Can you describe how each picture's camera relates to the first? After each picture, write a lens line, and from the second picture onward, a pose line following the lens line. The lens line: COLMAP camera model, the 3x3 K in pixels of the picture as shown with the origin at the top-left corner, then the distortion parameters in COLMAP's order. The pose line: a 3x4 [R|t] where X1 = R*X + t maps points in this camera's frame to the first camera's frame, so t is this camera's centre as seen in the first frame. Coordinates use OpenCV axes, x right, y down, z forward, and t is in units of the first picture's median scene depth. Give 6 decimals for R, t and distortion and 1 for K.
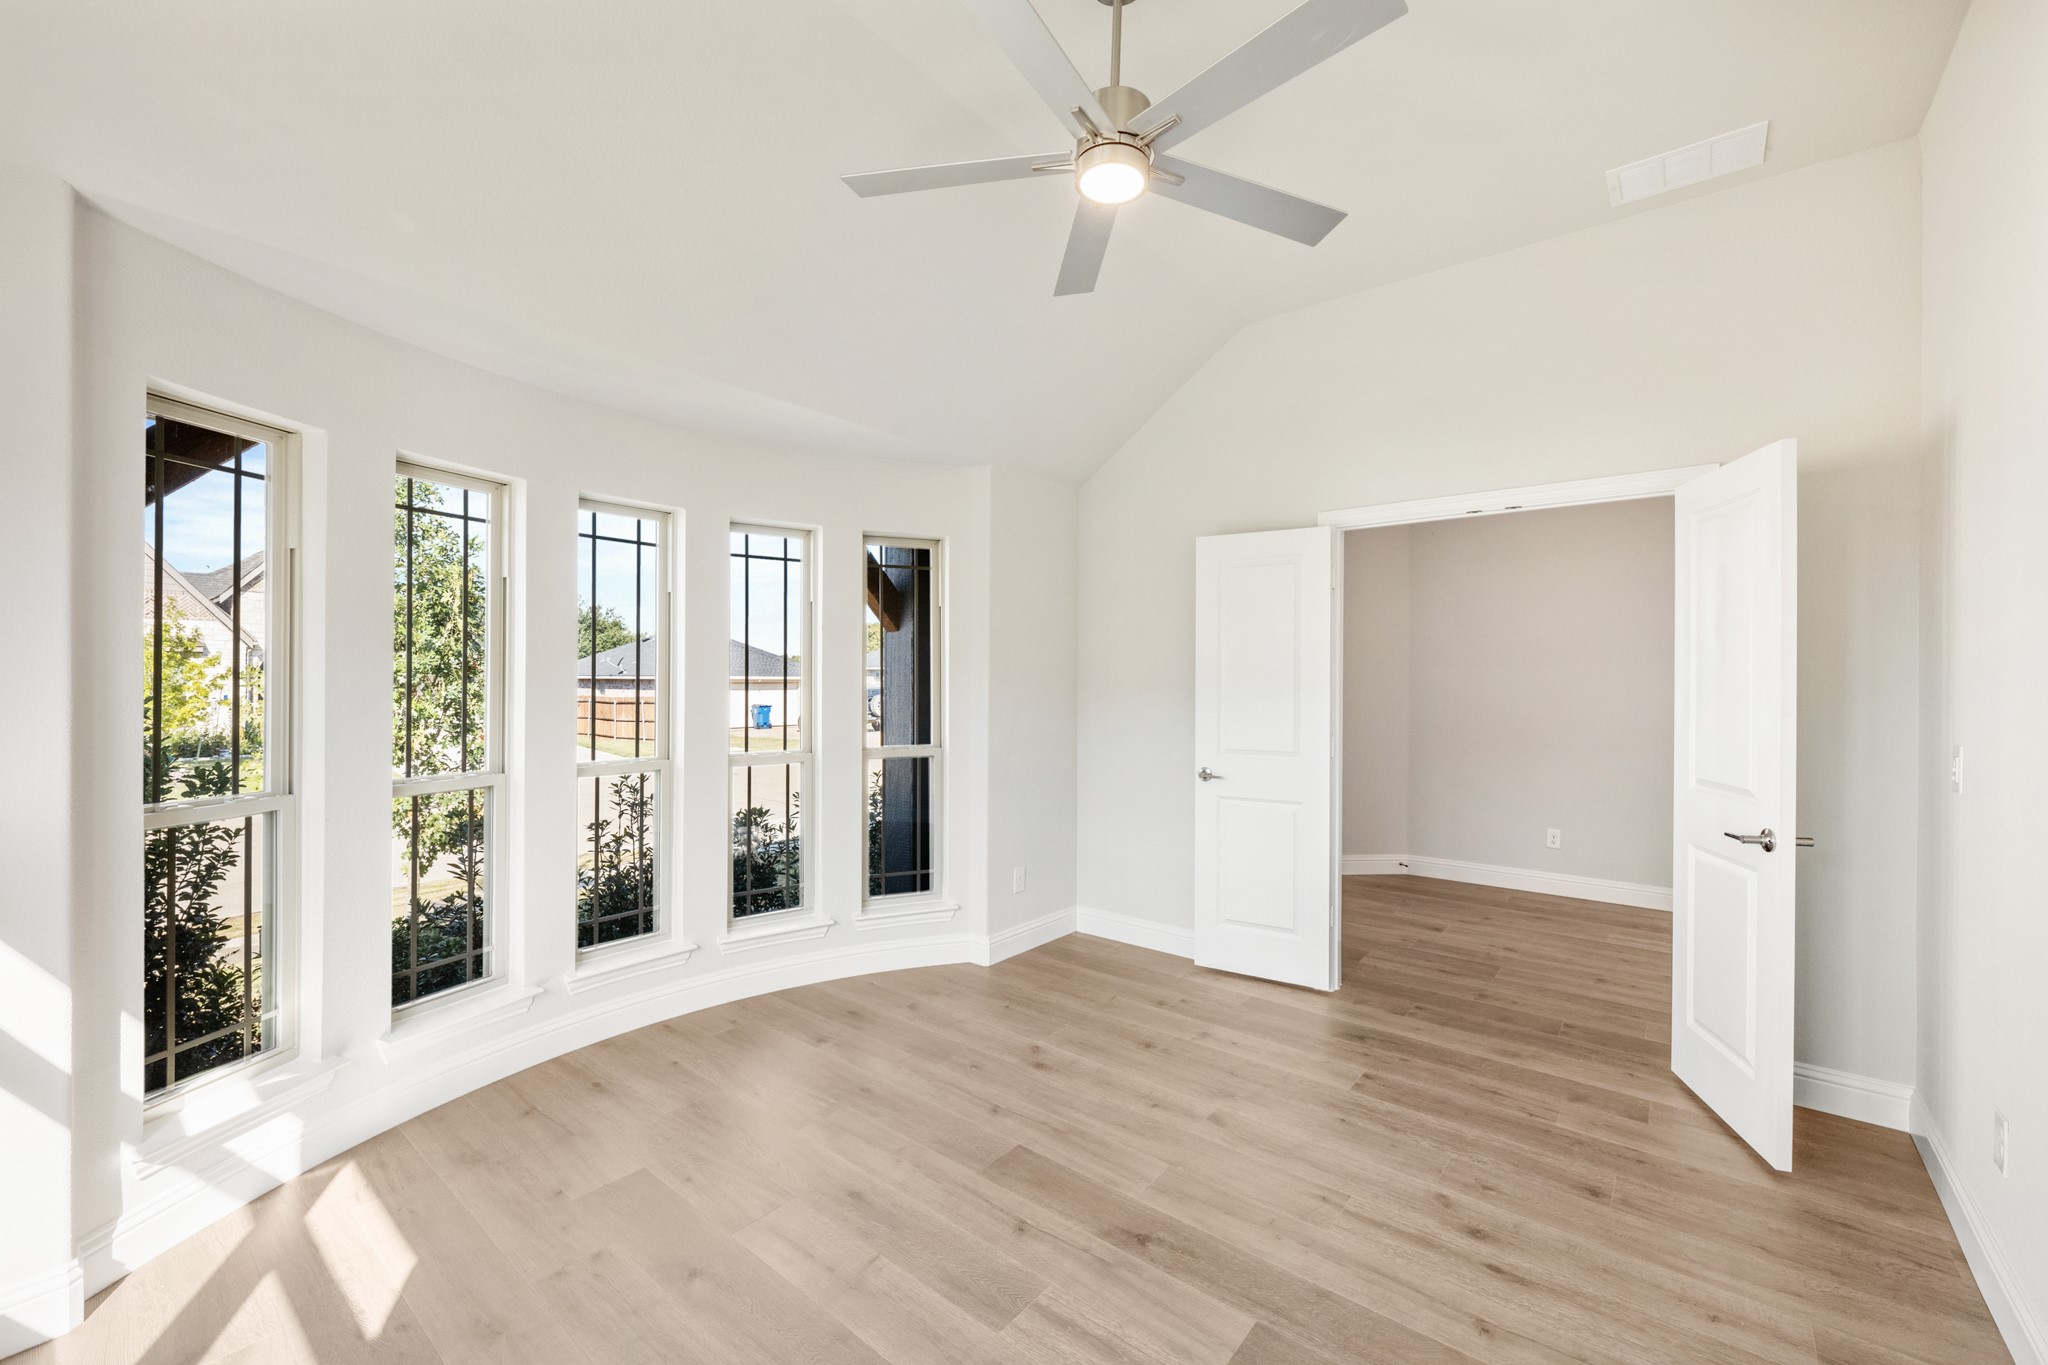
lens RADIAL K [[842.9, 0, 1020.9], [0, 842.9, 679.5], [0, 0, 1]] dist [-0.001204, 0.000465]
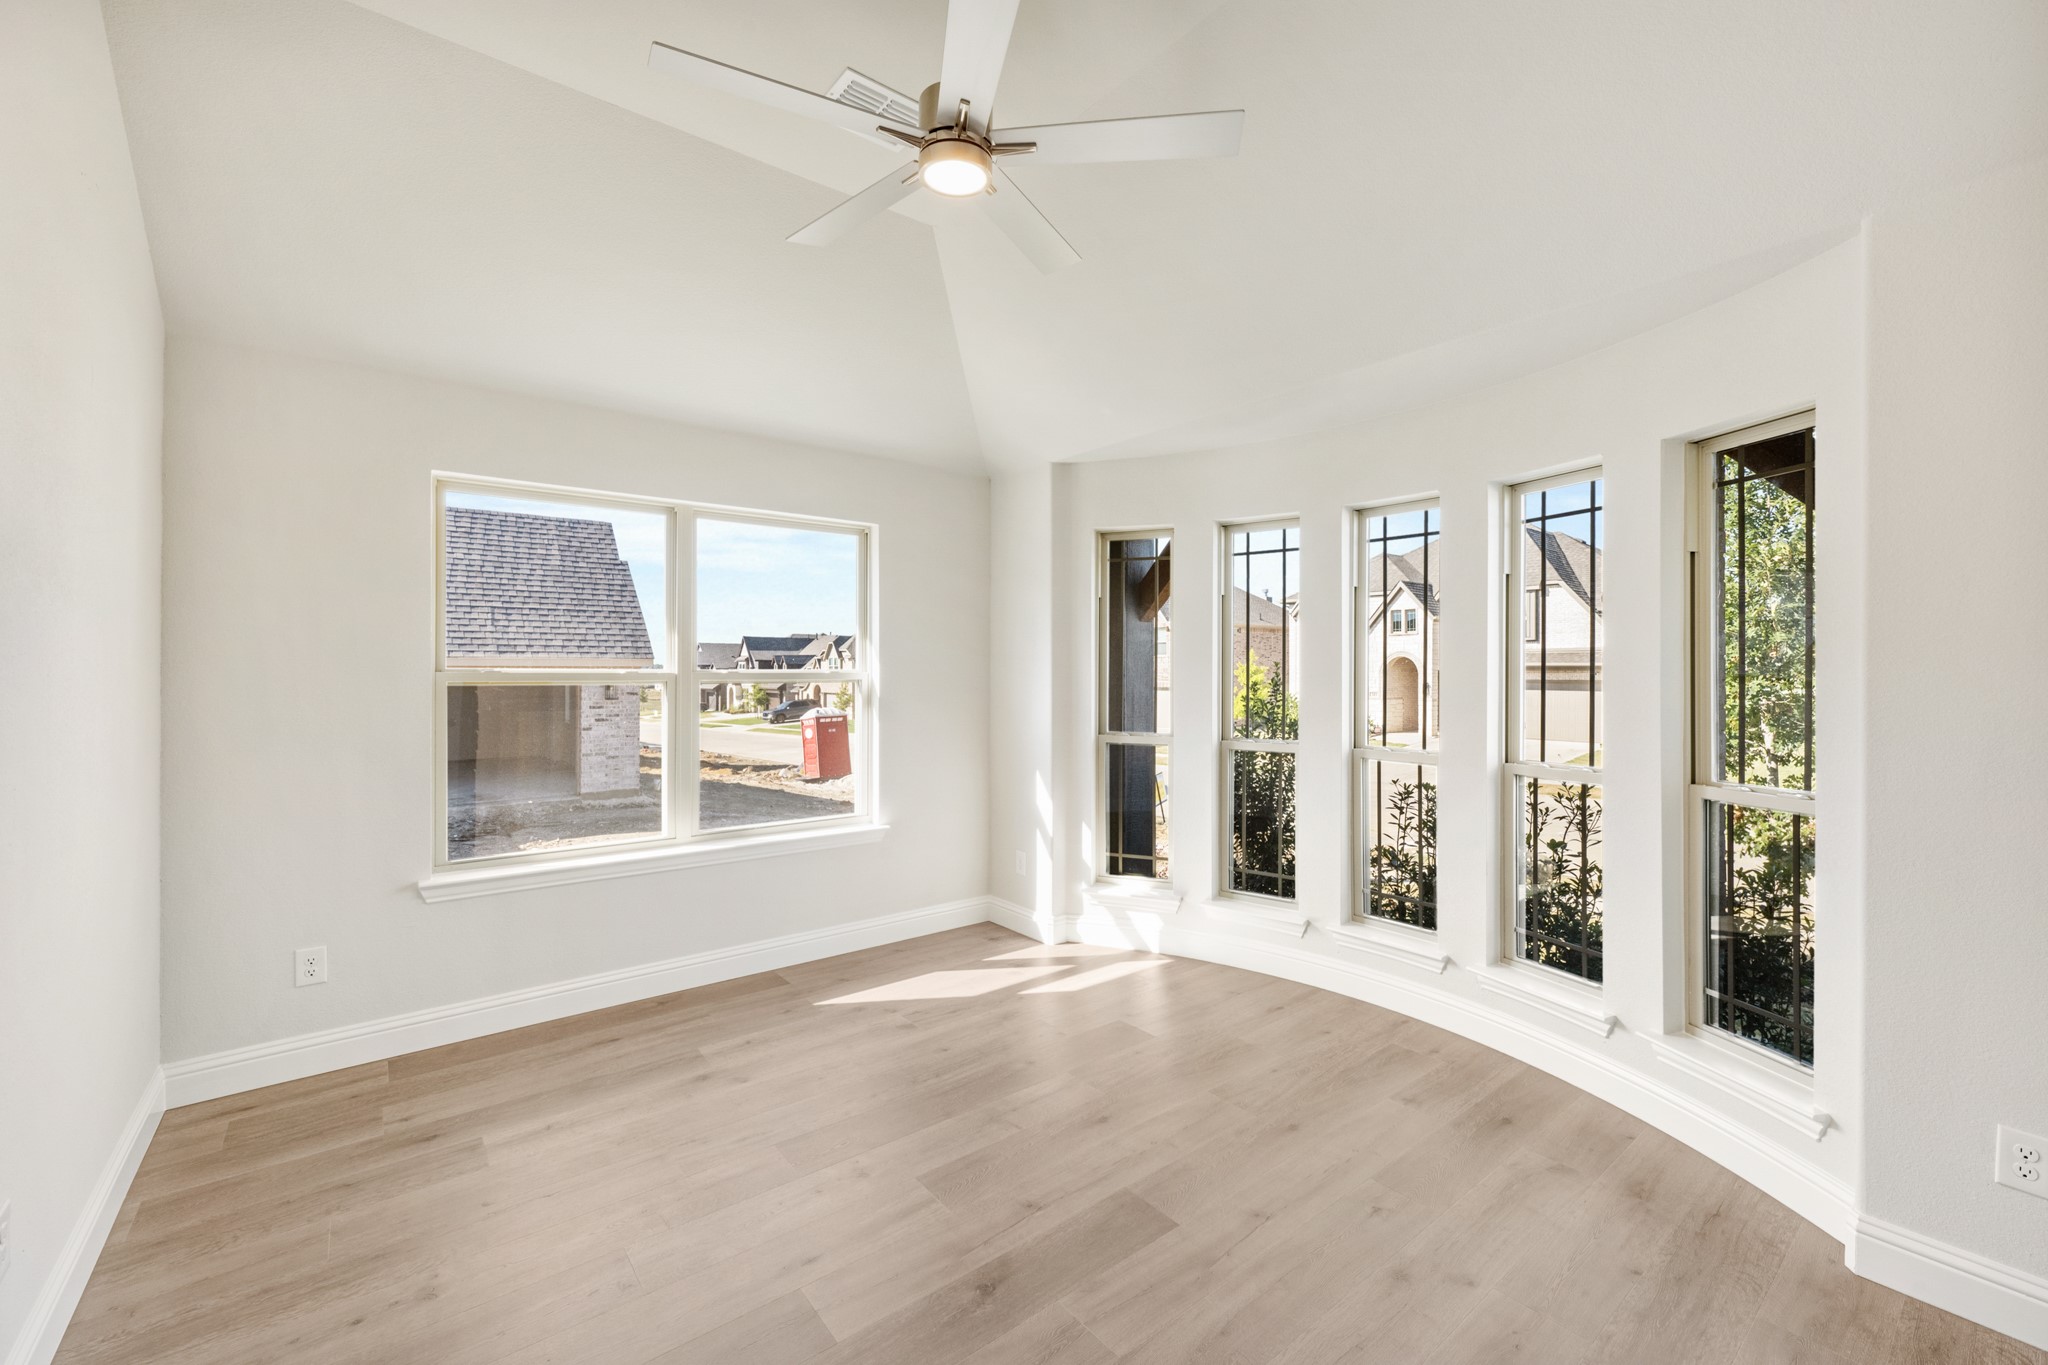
lens RADIAL K [[842.9, 0, 1023.5], [0, 842.9, 670.6], [0, 0, 1]] dist [-0.001204, 0.000465]
pose [[-0.221118, 0.002549, -0.975244, 0.761058], [-0.002795, 0.999991, 0.003247, -0.002503], [0.975243, 0.003444, -0.221108, 0.924994]]
